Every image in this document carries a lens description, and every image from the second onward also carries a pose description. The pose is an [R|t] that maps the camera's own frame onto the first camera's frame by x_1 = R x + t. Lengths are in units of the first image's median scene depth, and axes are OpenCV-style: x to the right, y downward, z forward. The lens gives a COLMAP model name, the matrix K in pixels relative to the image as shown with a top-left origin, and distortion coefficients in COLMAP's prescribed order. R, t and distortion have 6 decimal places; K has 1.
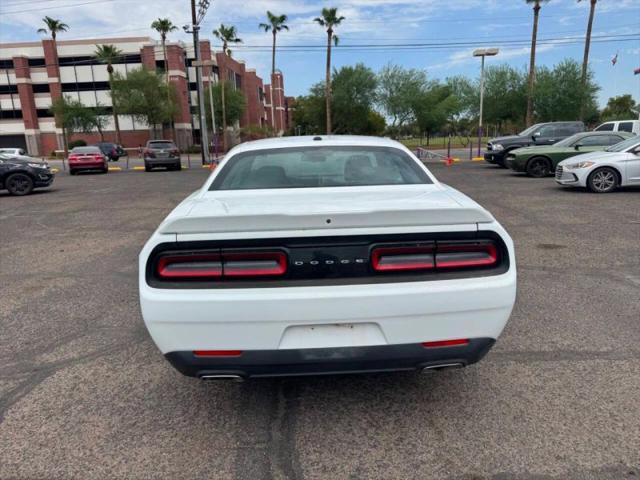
lens RADIAL K [[448.7, 0, 330.6], [0, 448.7, 246.5], [0, 0, 1]] dist [0.020189, -0.011274]
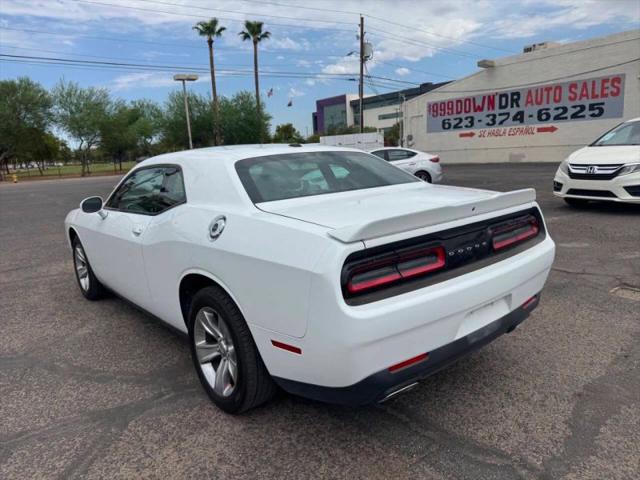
lens RADIAL K [[447.3, 0, 320.4], [0, 447.3, 254.0], [0, 0, 1]] dist [0.013127, -0.019532]
pose [[0.792881, -0.148242, 0.591071, -0.039676], [0.168817, 0.985430, 0.020693, -0.001457], [-0.585527, 0.083376, 0.806354, 0.015180]]
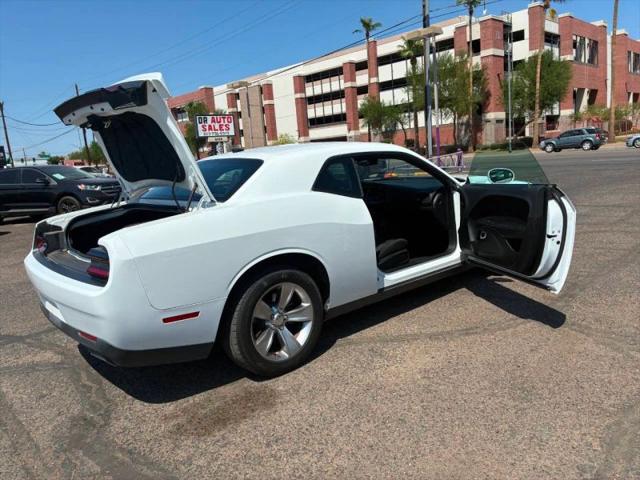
lens RADIAL K [[481.4, 0, 325.7], [0, 481.4, 239.9], [0, 0, 1]] dist [0.049209, -0.065263]
pose [[0.736286, 0.092818, -0.670275, 0.075390], [-0.097714, 0.994750, 0.030413, -0.038981], [0.669578, 0.043103, 0.741490, 0.155054]]
